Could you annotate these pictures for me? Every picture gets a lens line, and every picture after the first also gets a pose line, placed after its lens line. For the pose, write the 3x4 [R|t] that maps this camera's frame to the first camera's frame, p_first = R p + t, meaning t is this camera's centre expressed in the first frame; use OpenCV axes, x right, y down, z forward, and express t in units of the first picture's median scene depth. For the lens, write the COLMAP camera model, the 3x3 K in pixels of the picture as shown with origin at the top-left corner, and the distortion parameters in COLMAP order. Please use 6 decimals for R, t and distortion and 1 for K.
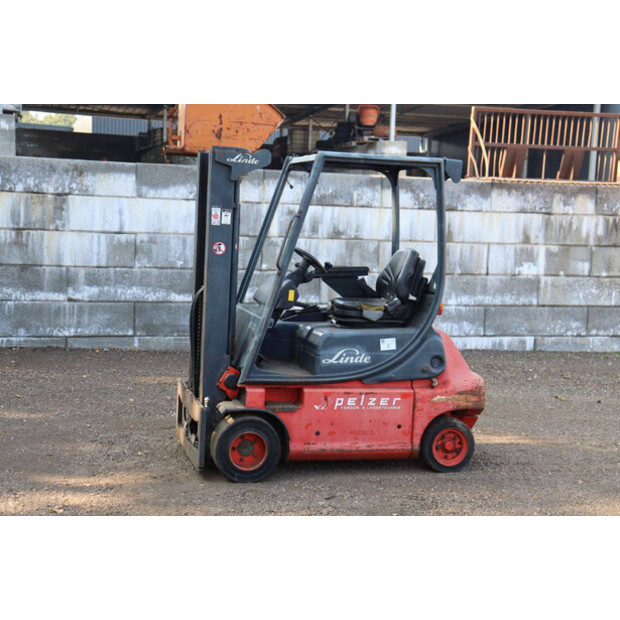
lens RADIAL K [[952.6, 0, 305.9], [0, 952.6, 301.0], [0, 0, 1]] dist [0.146079, 0.000000]
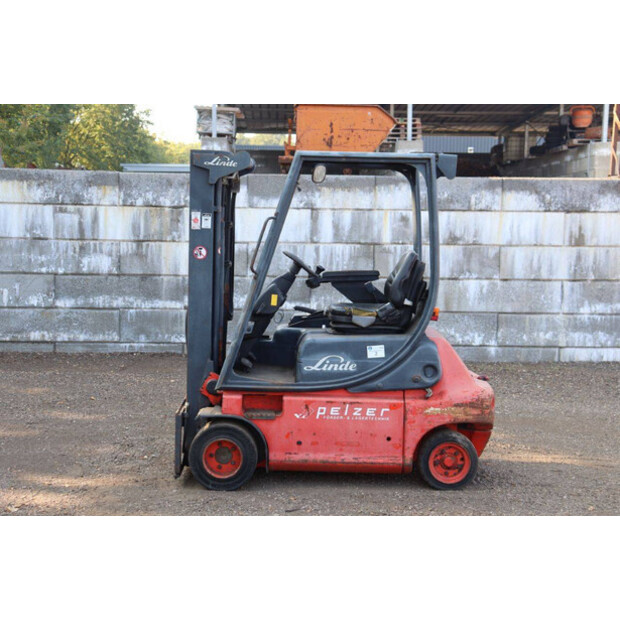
lens RADIAL K [[942.5, 0, 309.9], [0, 942.5, 300.4], [0, 0, 1]] dist [0.133797, 0.000000]
pose [[0.968469, -0.002485, -0.249123, 0.246633], [-0.000683, 0.999920, -0.012627, 0.006261], [0.249135, 0.012399, 0.968390, 0.072995]]
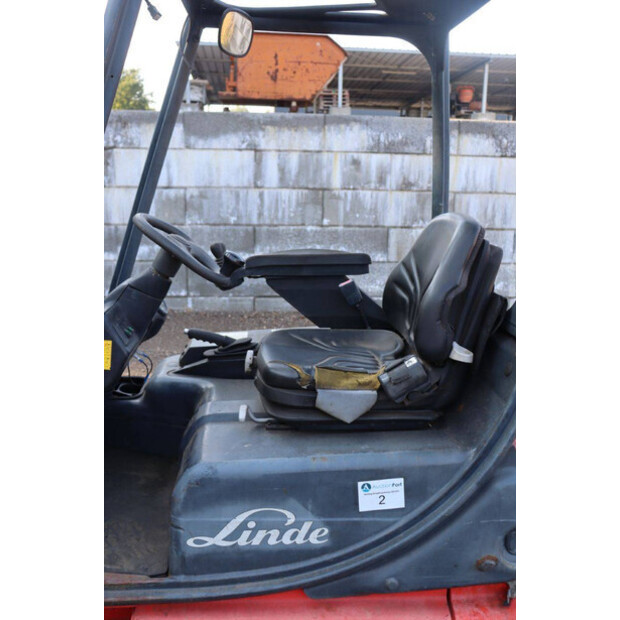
lens RADIAL K [[620.5, 0, 307.6], [0, 620.5, 311.1], [0, 0, 1]] dist [-0.069068, 0.000000]
pose [[0.982552, 0.023603, -0.184485, 0.095877], [-0.000353, 0.992150, 0.125057, -0.047941], [0.185988, -0.122810, 0.974847, 0.753233]]
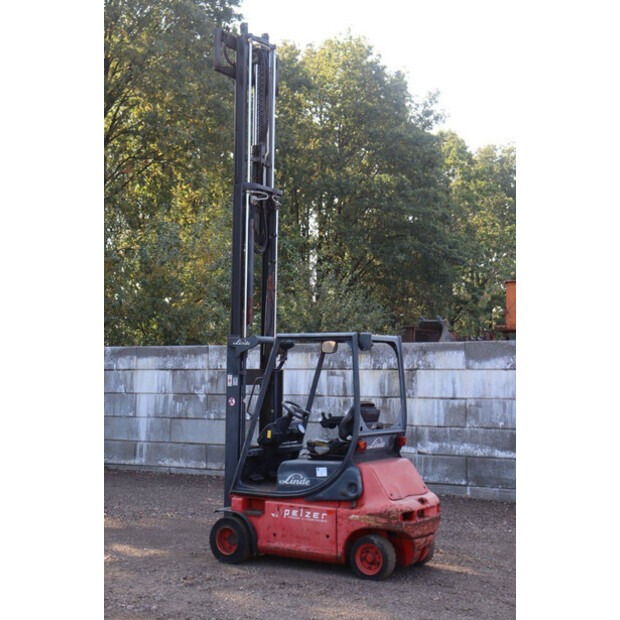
lens RADIAL K [[952.6, 0, 320.1], [0, 952.6, 310.5], [0, 0, 1]] dist [0.146079, 0.000000]
pose [[0.690402, -0.084101, -0.718521, 1.030621], [-0.043707, 0.986556, -0.157470, 0.031991], [0.722105, 0.140122, 0.677444, 0.052631]]
